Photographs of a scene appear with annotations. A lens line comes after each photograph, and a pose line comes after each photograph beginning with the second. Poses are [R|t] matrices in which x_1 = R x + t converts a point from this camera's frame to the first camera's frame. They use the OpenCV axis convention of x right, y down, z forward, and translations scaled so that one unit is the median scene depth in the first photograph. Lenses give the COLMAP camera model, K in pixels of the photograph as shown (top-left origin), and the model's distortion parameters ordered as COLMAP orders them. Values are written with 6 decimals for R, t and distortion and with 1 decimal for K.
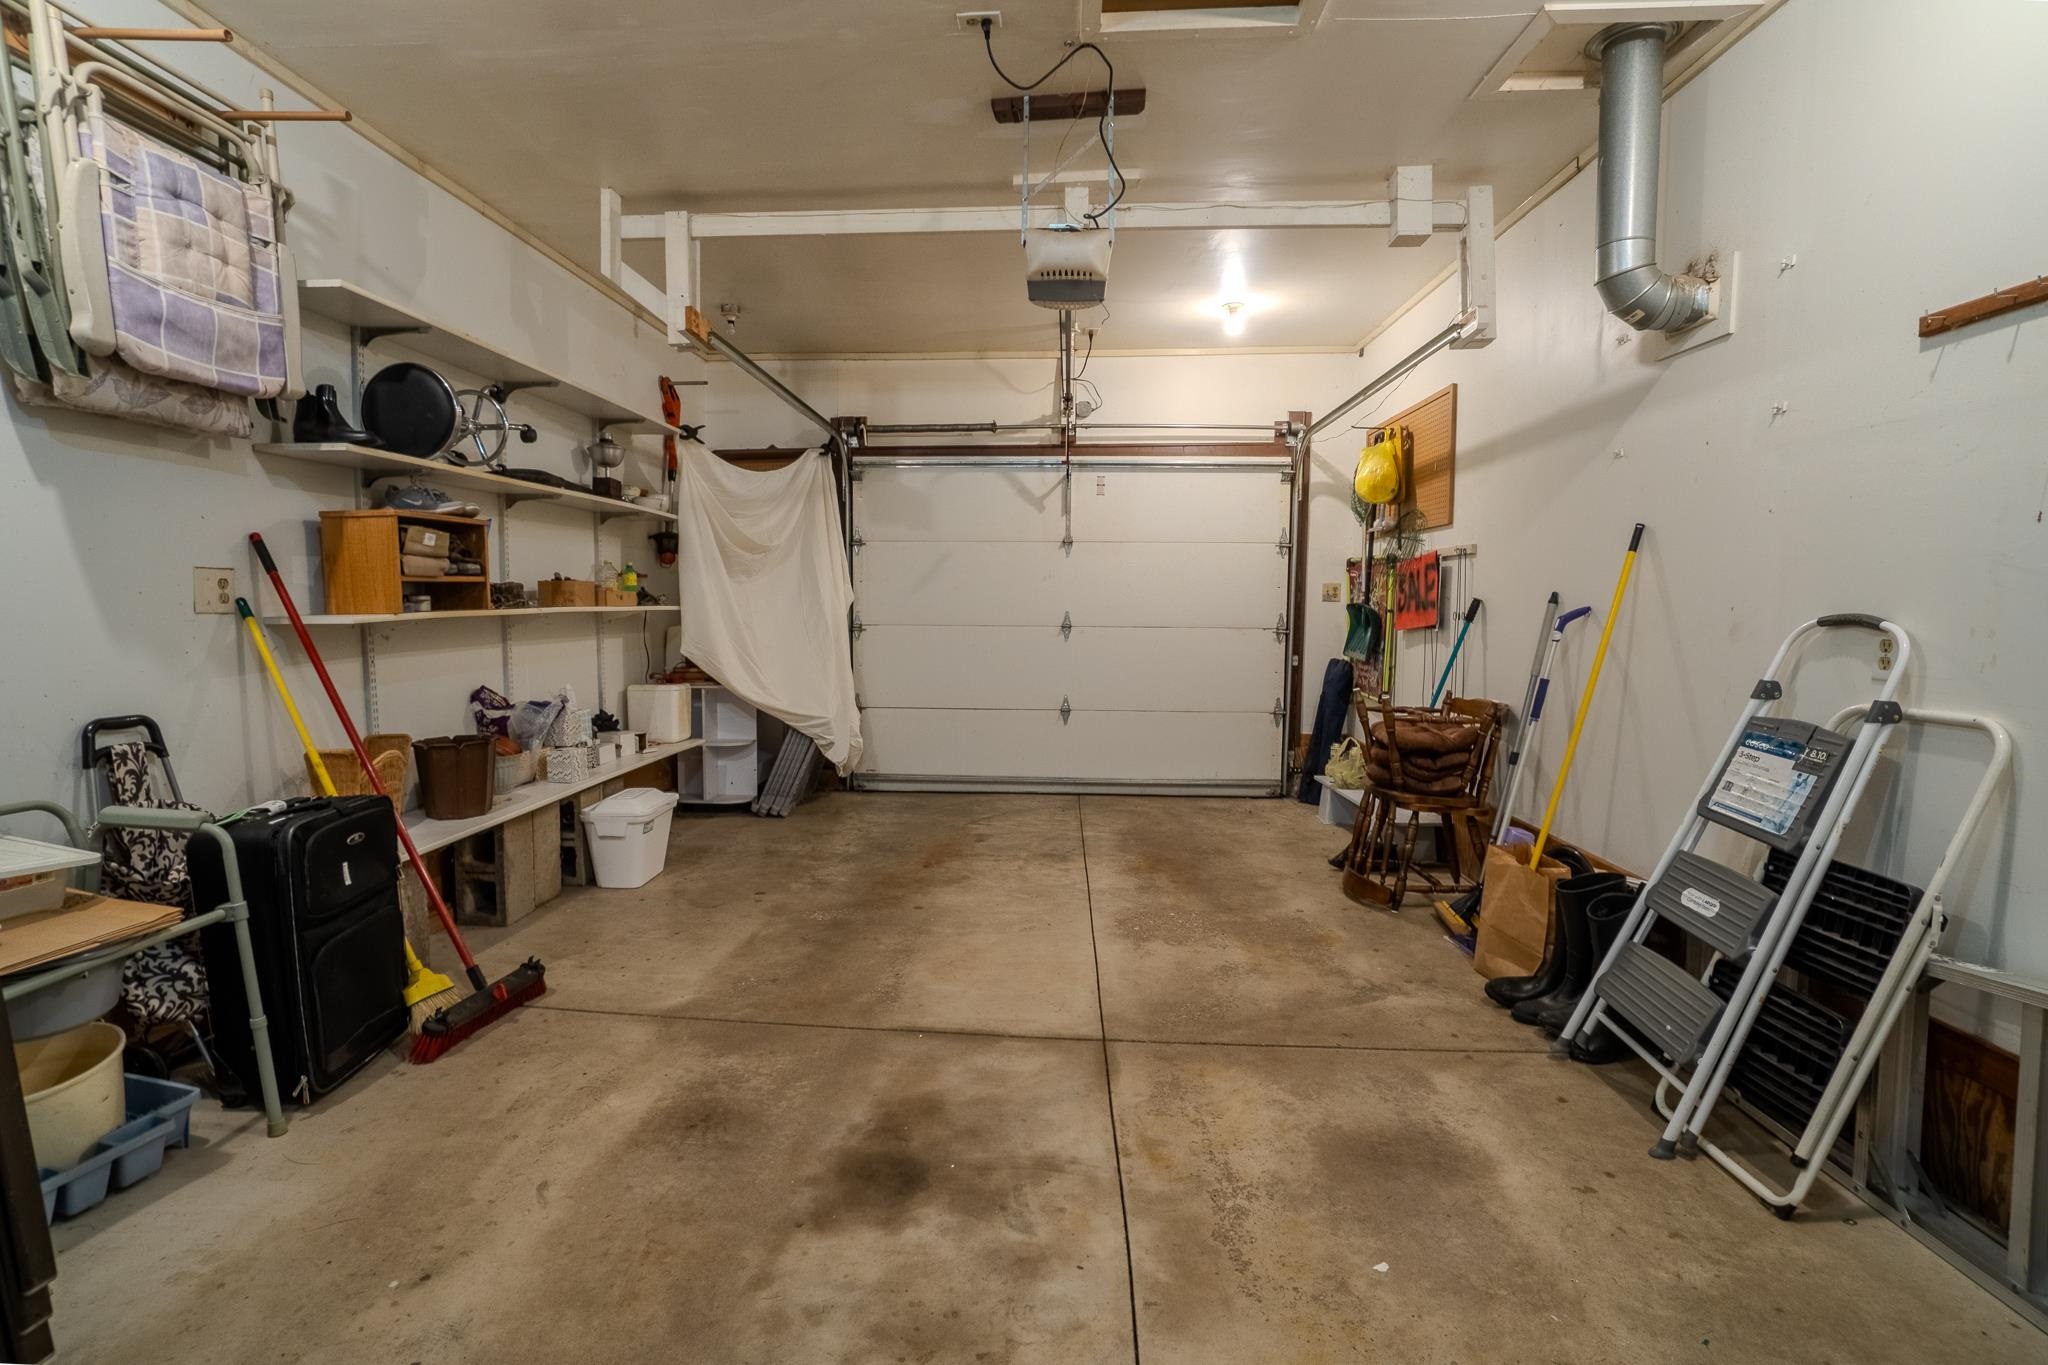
lens RADIAL K [[956.6, 0, 1010.6], [0, 956.6, 672.8], [0, 0, 1]] dist [-0.076077, 0.025261]
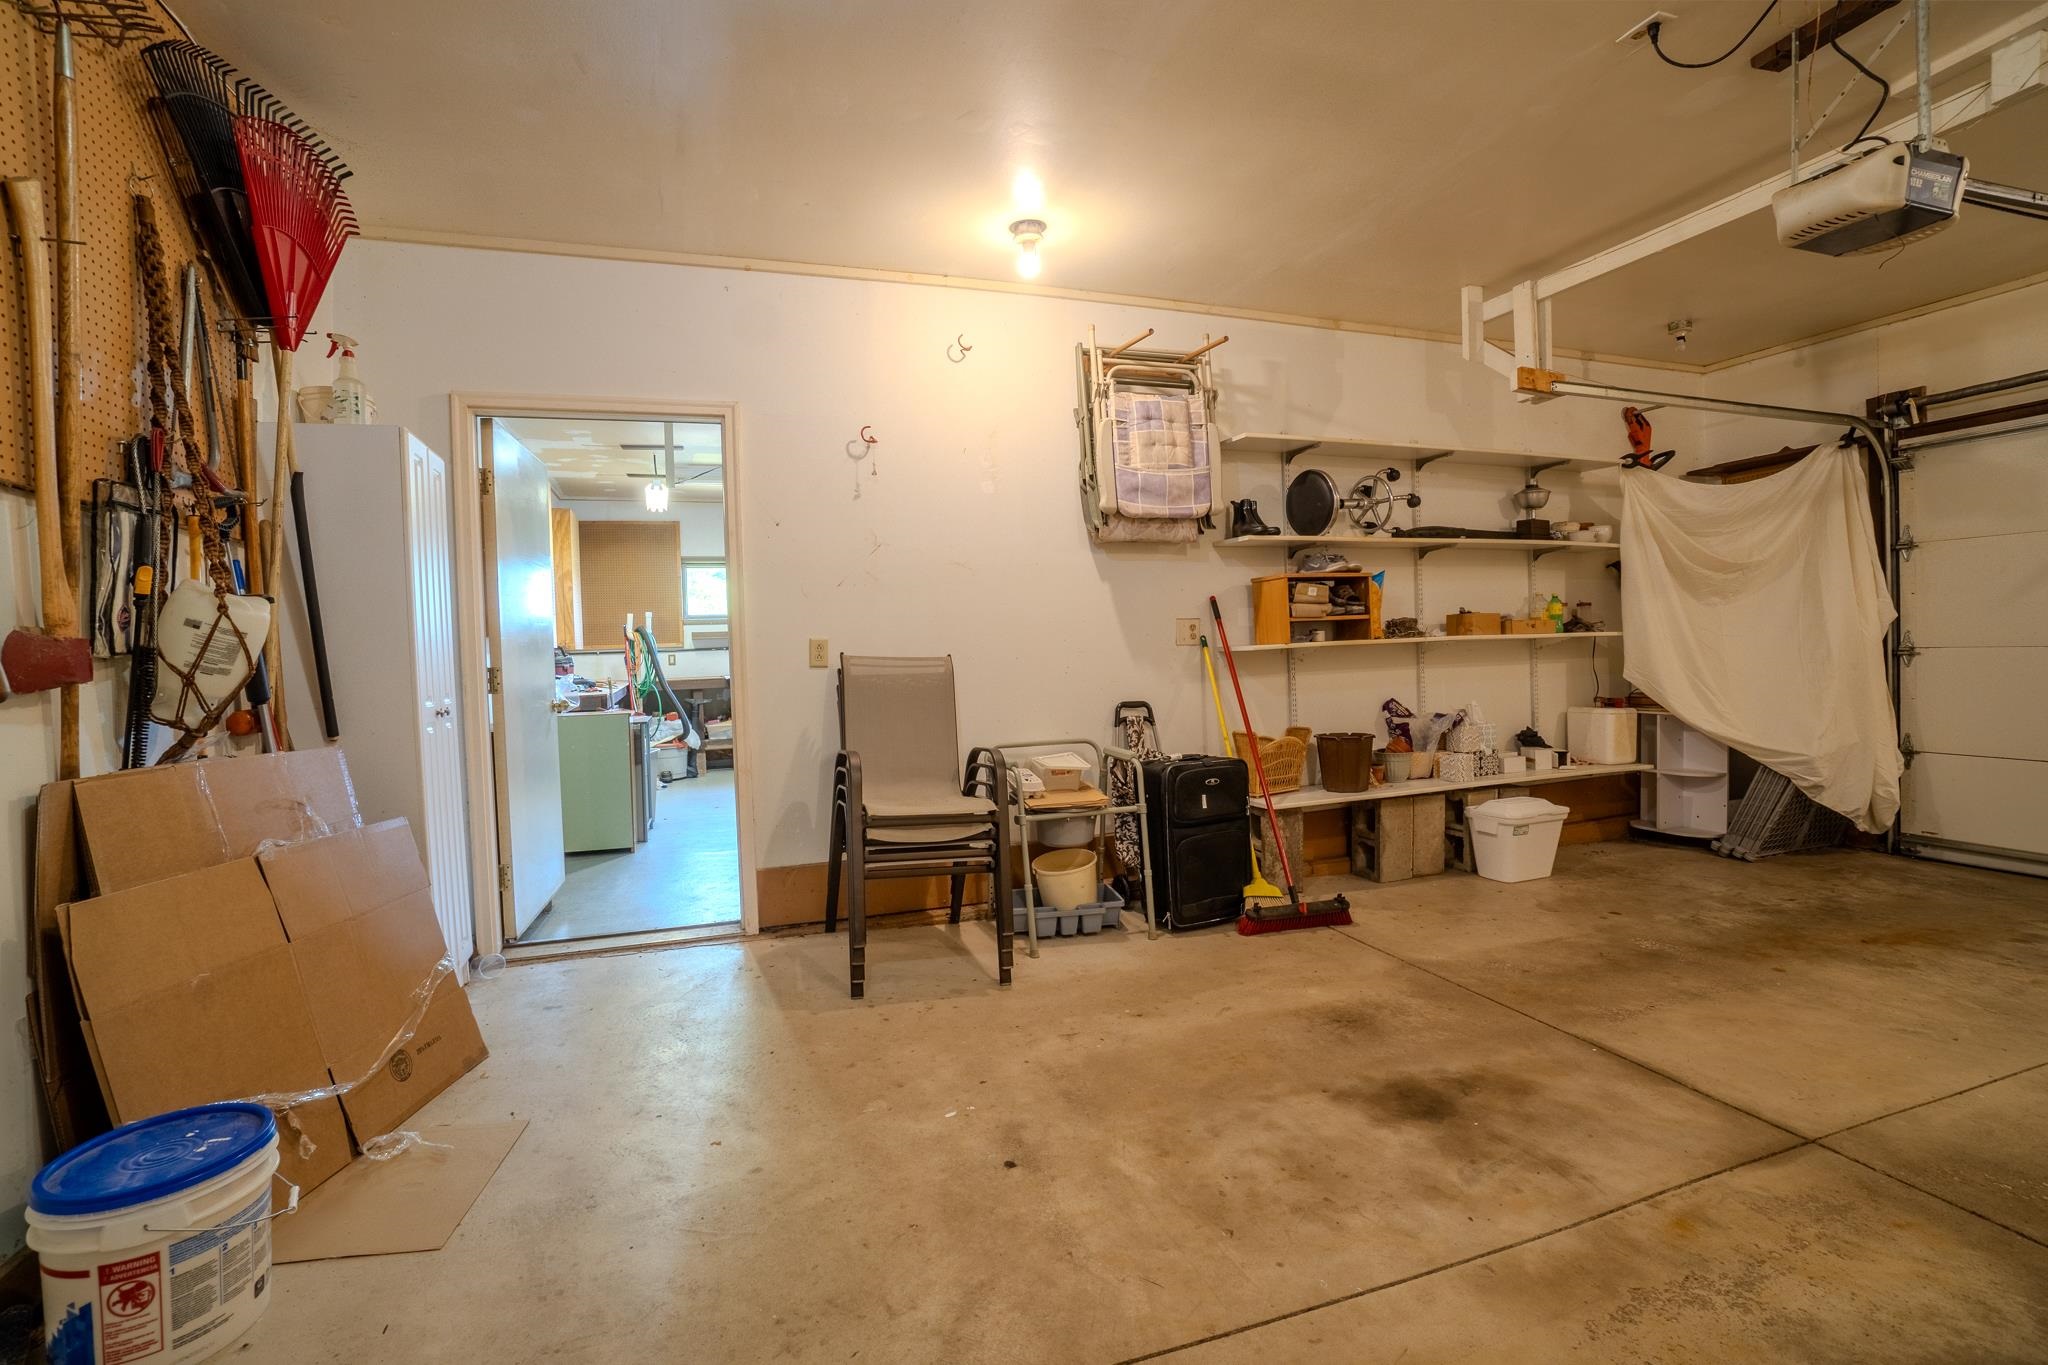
lens RADIAL K [[956.6, 0, 1010.6], [0, 956.6, 672.8], [0, 0, 1]] dist [-0.076077, 0.025261]
pose [[0.359305, 0.005174, -0.933206, 0.560996], [-0.038434, 0.999218, -0.009258, 0.013334], [0.932428, 0.039193, 0.359223, 0.044458]]
